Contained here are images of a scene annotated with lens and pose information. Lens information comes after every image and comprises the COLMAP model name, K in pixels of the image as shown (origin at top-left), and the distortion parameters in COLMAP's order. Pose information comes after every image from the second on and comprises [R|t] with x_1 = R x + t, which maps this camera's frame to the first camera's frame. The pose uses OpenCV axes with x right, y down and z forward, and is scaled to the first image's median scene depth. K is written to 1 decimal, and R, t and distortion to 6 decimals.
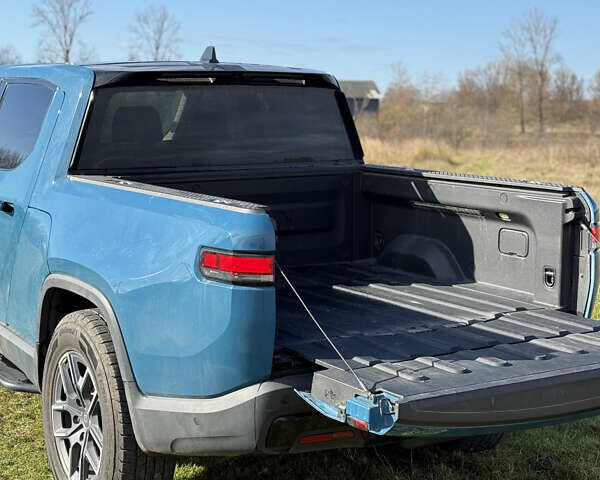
lens RADIAL K [[1153.9, 0, 302.9], [0, 1153.9, 239.9], [0, 0, 1]] dist [0.147461, 0.000000]
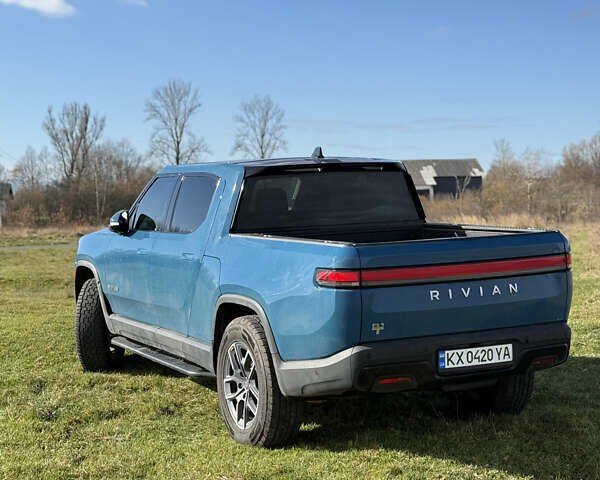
lens RADIAL K [[1153.9, 0, 298.9], [0, 1153.9, 241.4], [0, 0, 1]] dist [0.147461, 0.000000]
pose [[0.995189, -0.028276, -0.093807, 0.033792], [0.021744, 0.997314, -0.069939, 0.061852], [0.095532, 0.067563, 0.993131, -0.504227]]
